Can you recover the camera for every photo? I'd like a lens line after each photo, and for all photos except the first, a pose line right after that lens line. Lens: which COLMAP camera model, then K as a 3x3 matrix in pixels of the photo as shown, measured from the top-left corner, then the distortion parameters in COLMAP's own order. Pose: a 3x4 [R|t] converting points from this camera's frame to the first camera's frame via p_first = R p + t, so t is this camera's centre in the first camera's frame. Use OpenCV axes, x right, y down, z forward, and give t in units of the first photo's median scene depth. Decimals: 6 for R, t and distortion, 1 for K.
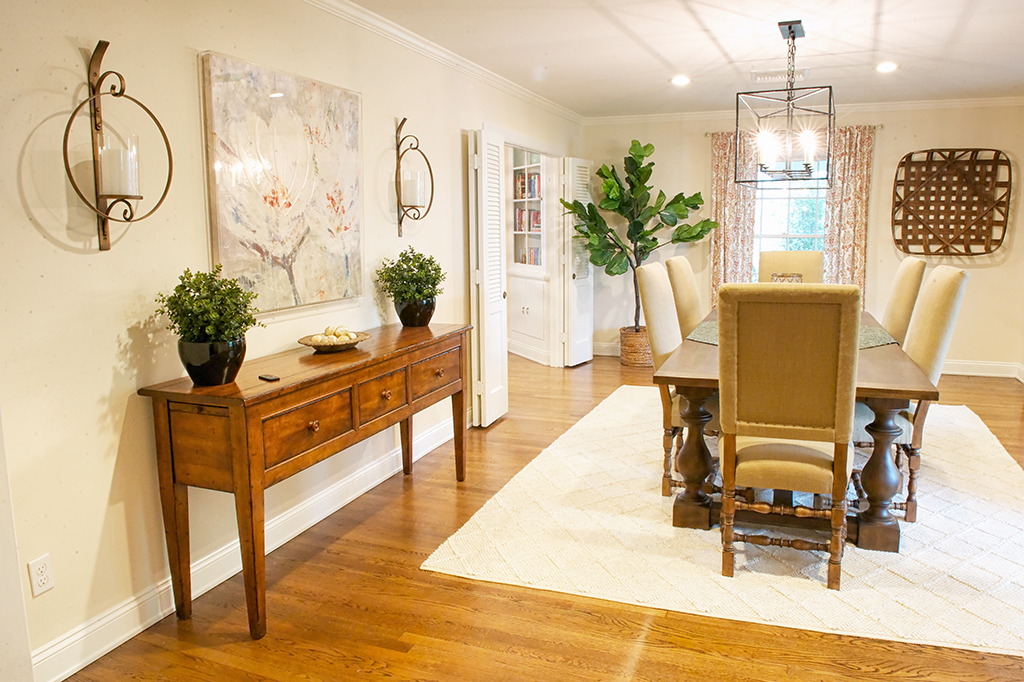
lens RADIAL K [[714.2, 0, 516.6], [0, 714.2, 345.0], [0, 0, 1]] dist [-0.045240, -0.006713]
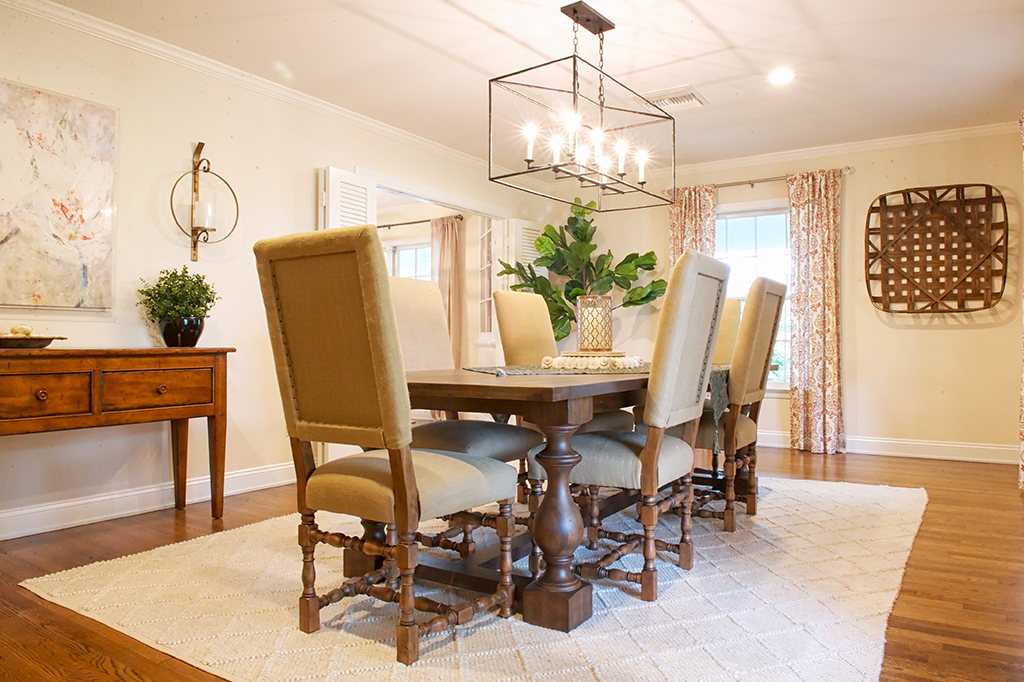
lens RADIAL K [[714.2, 0, 516.6], [0, 714.2, 345.0], [0, 0, 1]] dist [-0.045240, -0.006713]
pose [[0.979330, 0.010916, -0.201973, 0.298986], [-0.043657, 0.986413, -0.158377, 0.060476], [0.197500, 0.163921, 0.966501, 0.112829]]
